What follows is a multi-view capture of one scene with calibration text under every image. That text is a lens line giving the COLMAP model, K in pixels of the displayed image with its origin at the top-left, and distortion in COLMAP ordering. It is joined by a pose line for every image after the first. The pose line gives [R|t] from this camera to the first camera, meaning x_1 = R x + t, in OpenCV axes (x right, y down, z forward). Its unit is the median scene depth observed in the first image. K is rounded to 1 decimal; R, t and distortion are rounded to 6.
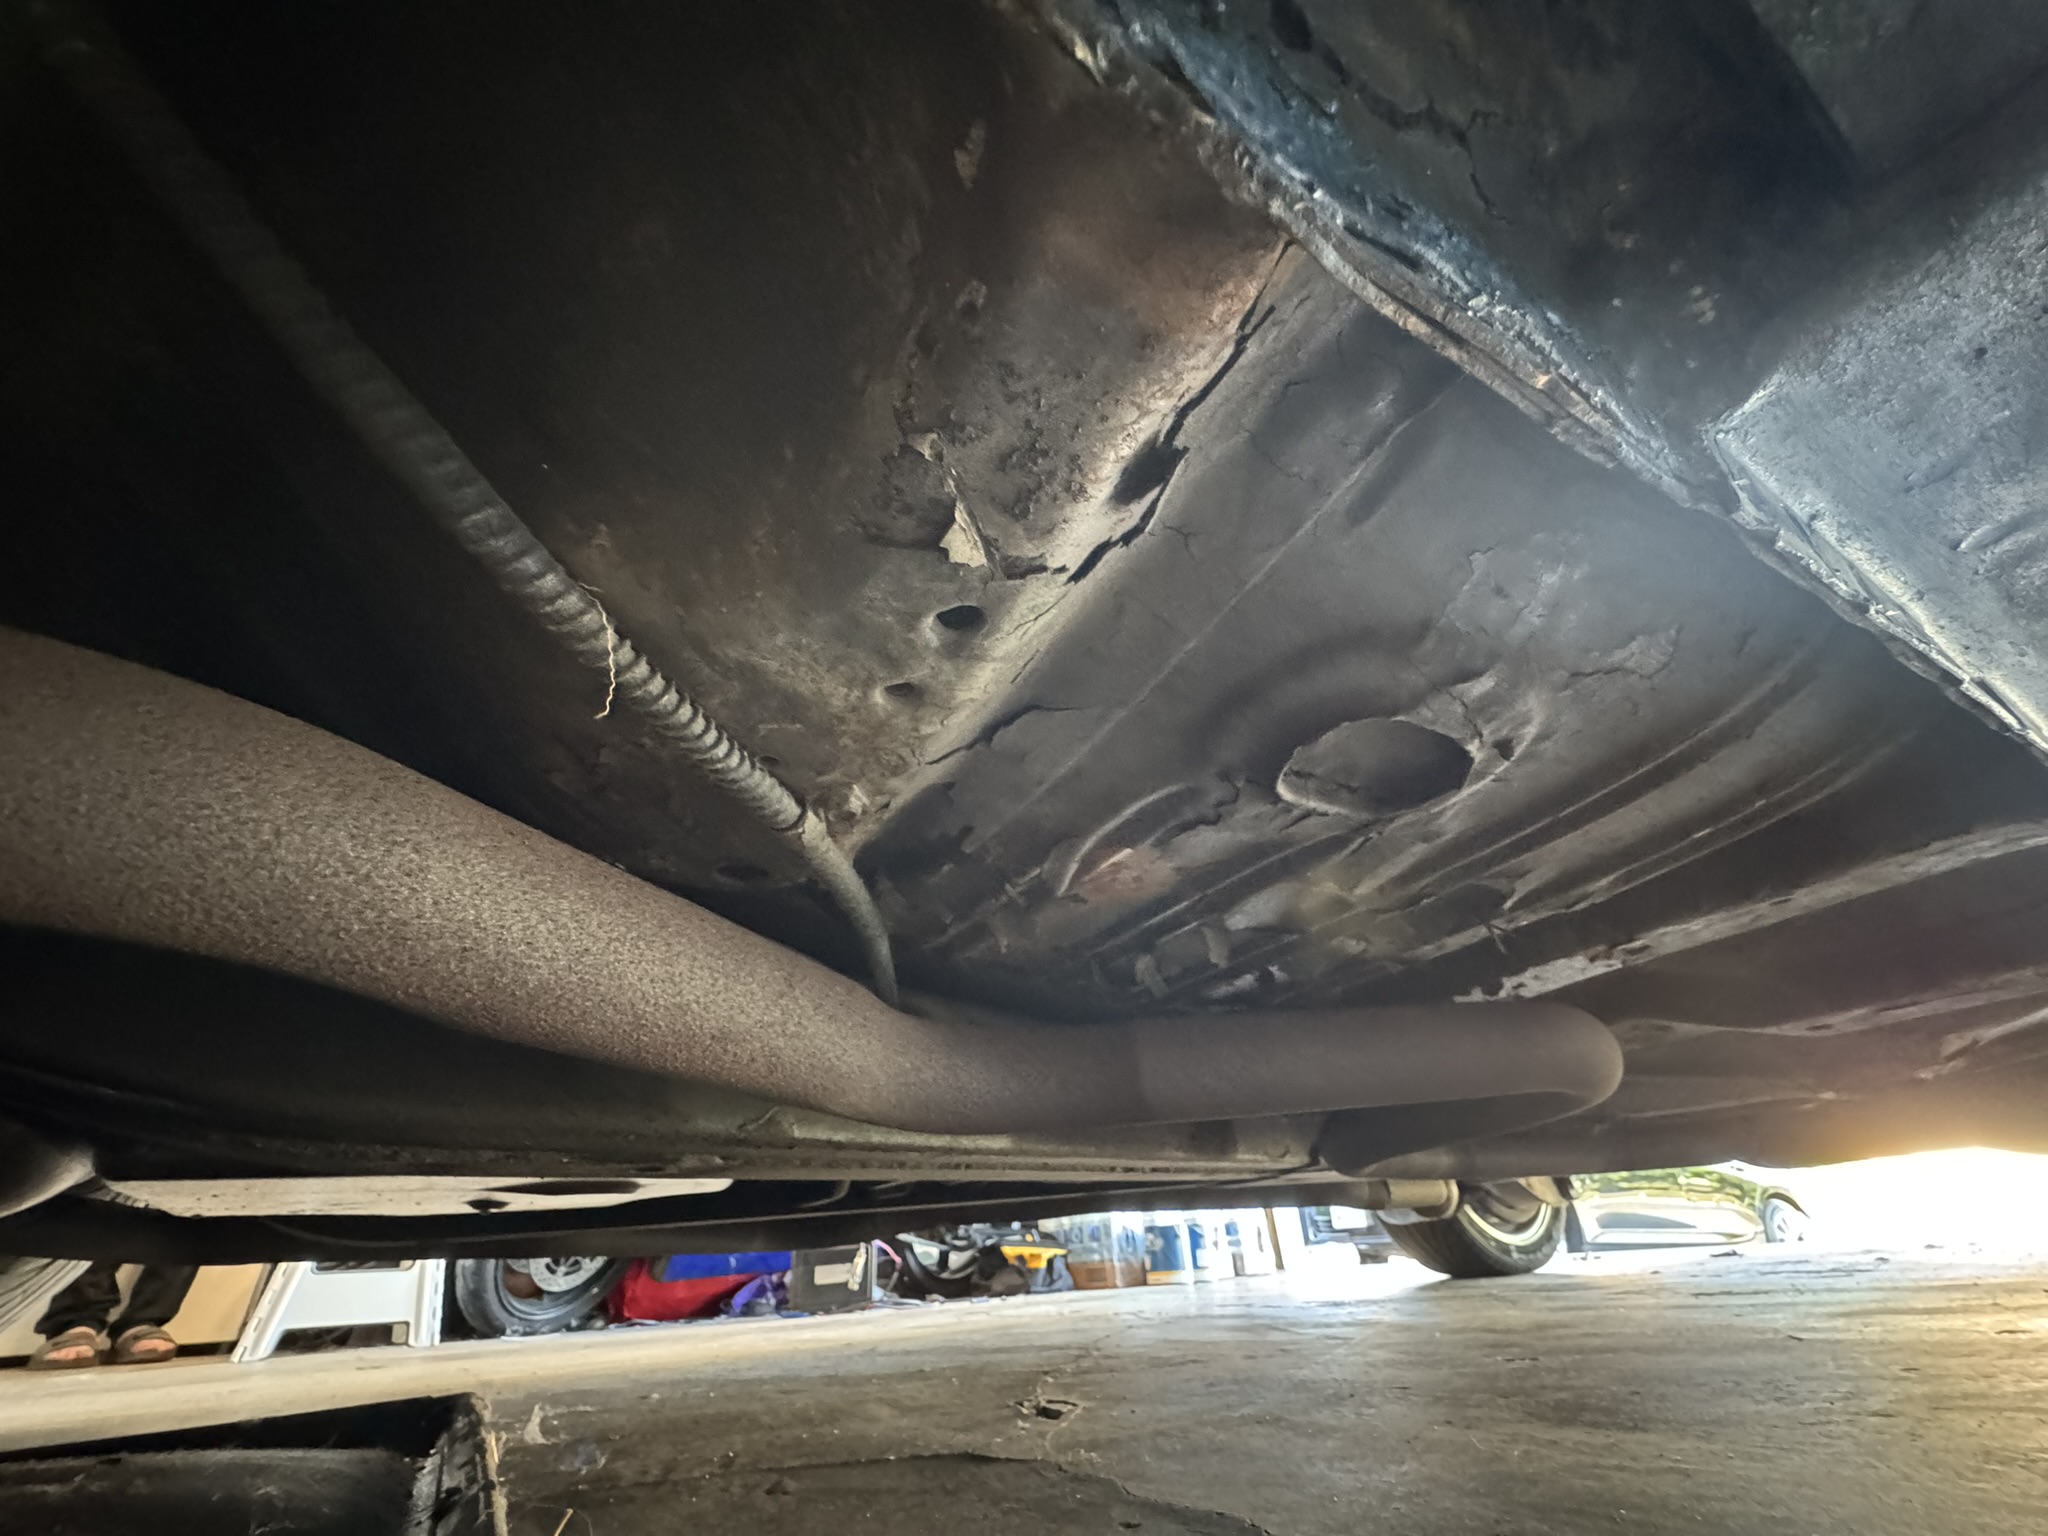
lens RADIAL K [[820.1, 0, 1018.8], [0, 820.1, 770.7], [0, 0, 1]] dist [-0.002185, -0.000138]
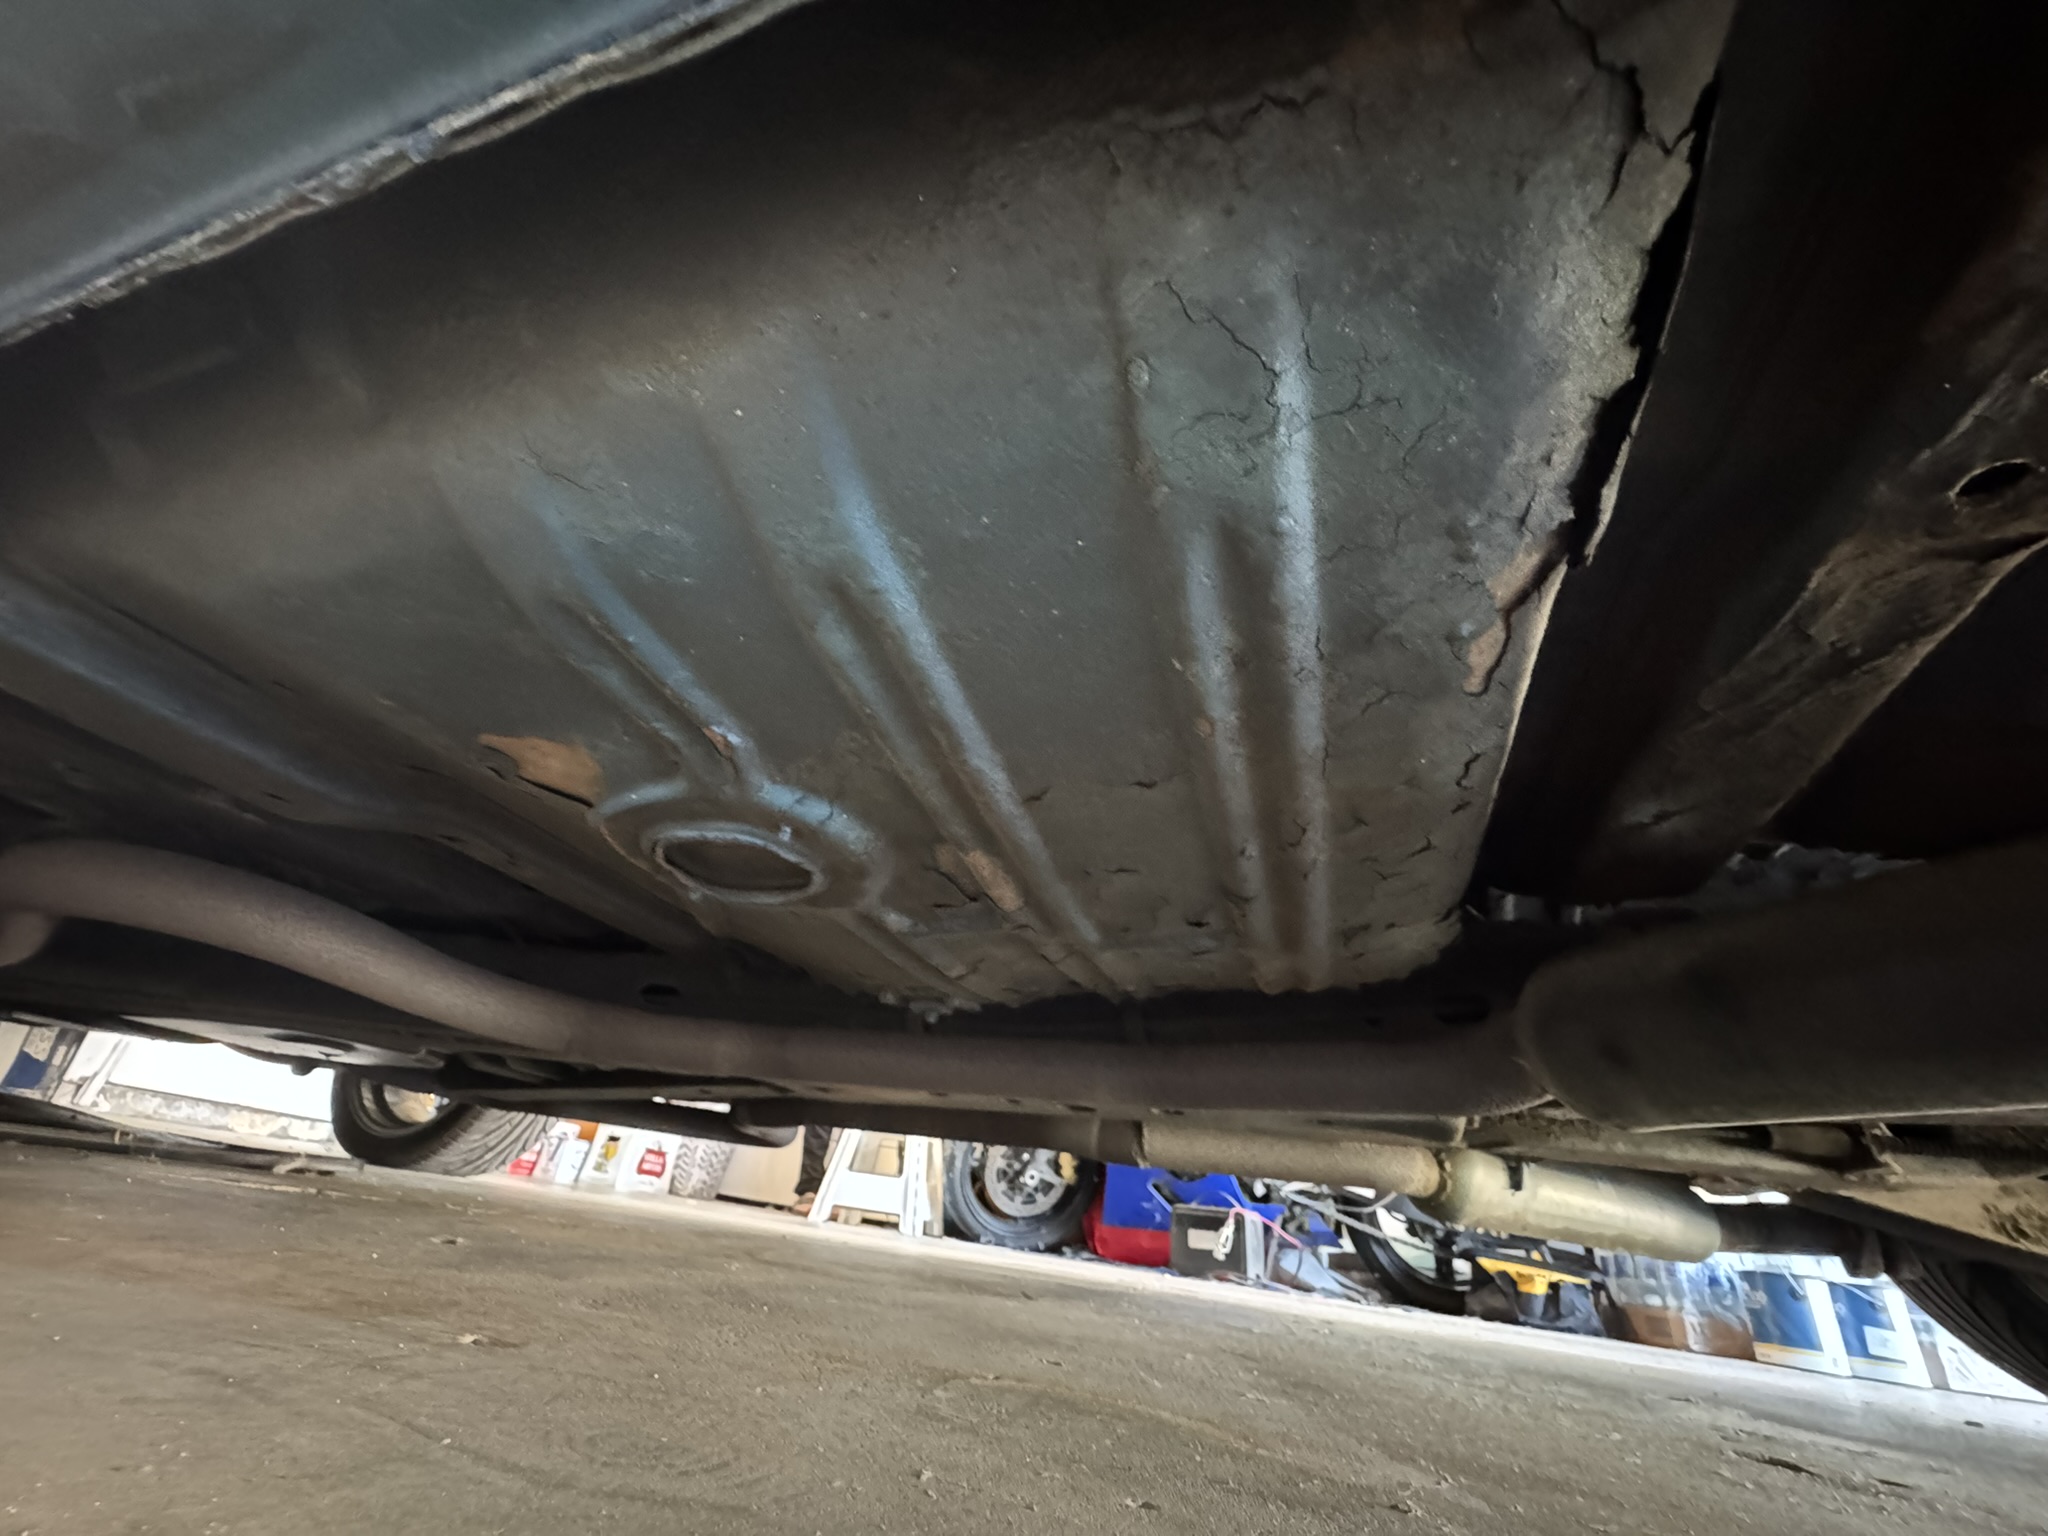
lens RADIAL K [[820.1, 0, 1020.3], [0, 820.1, 770.0], [0, 0, 1]] dist [-0.000541, -0.000751]
pose [[0.638335, -0.253083, -0.726964, 0.513071], [0.253607, 0.960824, -0.111811, 0.143049], [0.726782, -0.112991, 0.677511, 0.264476]]
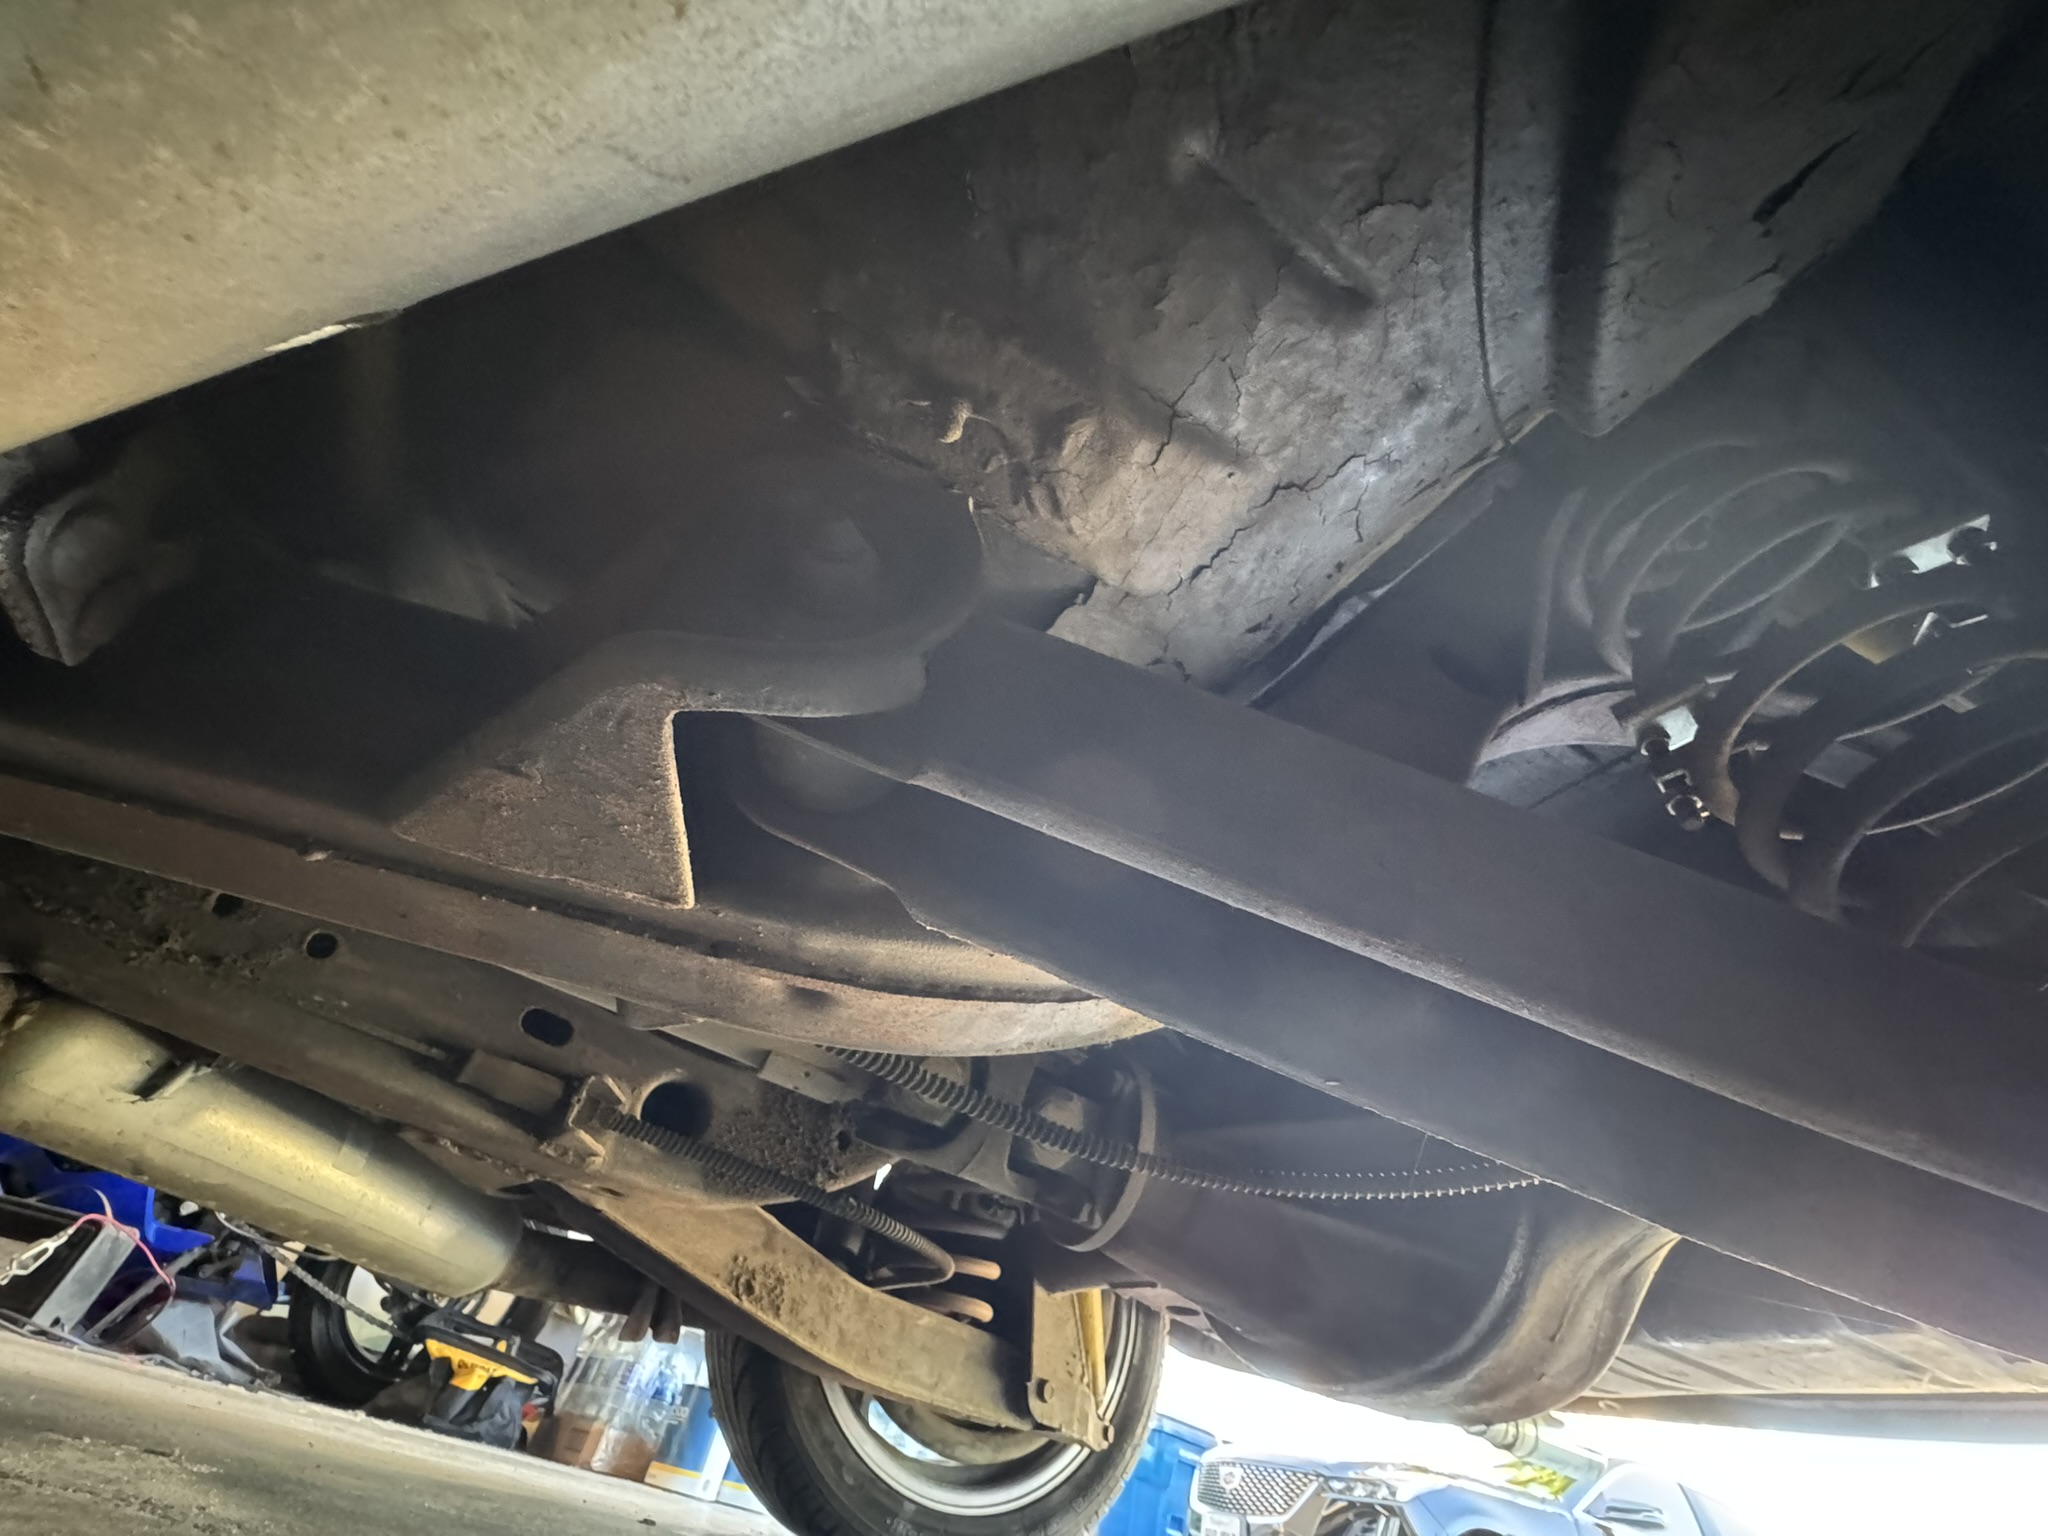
lens RADIAL K [[825.5, 0, 1014.3], [0, 825.5, 771.4], [0, 0, 1]] dist [-0.001871, 0.000157]
pose [[0.972456, 0.165083, -0.164553, 0.604578], [-0.195923, 0.961363, -0.193380, 0.247470], [0.126271, 0.220293, 0.967226, 0.439004]]
